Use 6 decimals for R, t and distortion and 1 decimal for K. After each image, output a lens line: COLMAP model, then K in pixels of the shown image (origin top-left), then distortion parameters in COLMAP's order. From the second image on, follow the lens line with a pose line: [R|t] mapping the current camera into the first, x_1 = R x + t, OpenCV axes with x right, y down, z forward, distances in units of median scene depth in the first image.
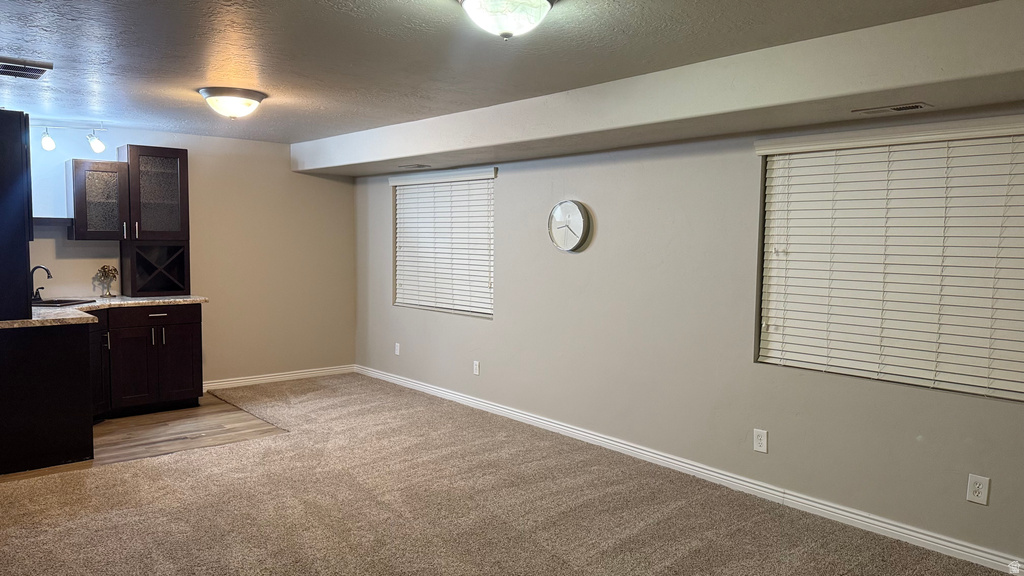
lens RADIAL K [[719.4, 0, 510.1], [0, 719.4, 290.4], [0, 0, 1]] dist [0.106661, -0.161959]
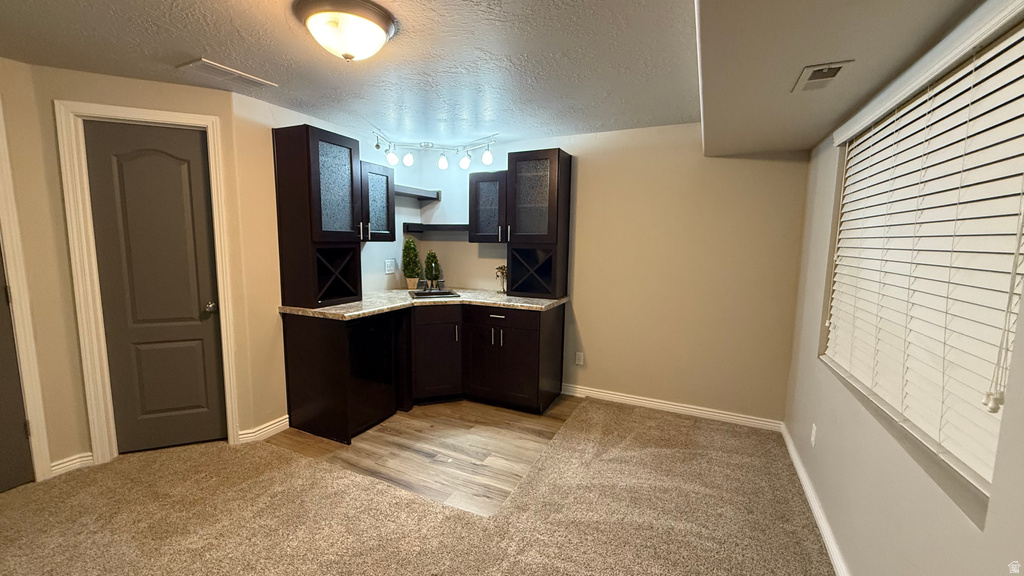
lens RADIAL K [[408.5, 0, 511.4], [0, 408.5, 285.3], [0, 0, 1]] dist [0.001279, -0.000251]
pose [[0.397188, 0.095929, -0.912710, 0.041834], [-0.073486, 0.994653, 0.072562, -0.053459], [0.914790, 0.038251, 0.402114, 0.803416]]
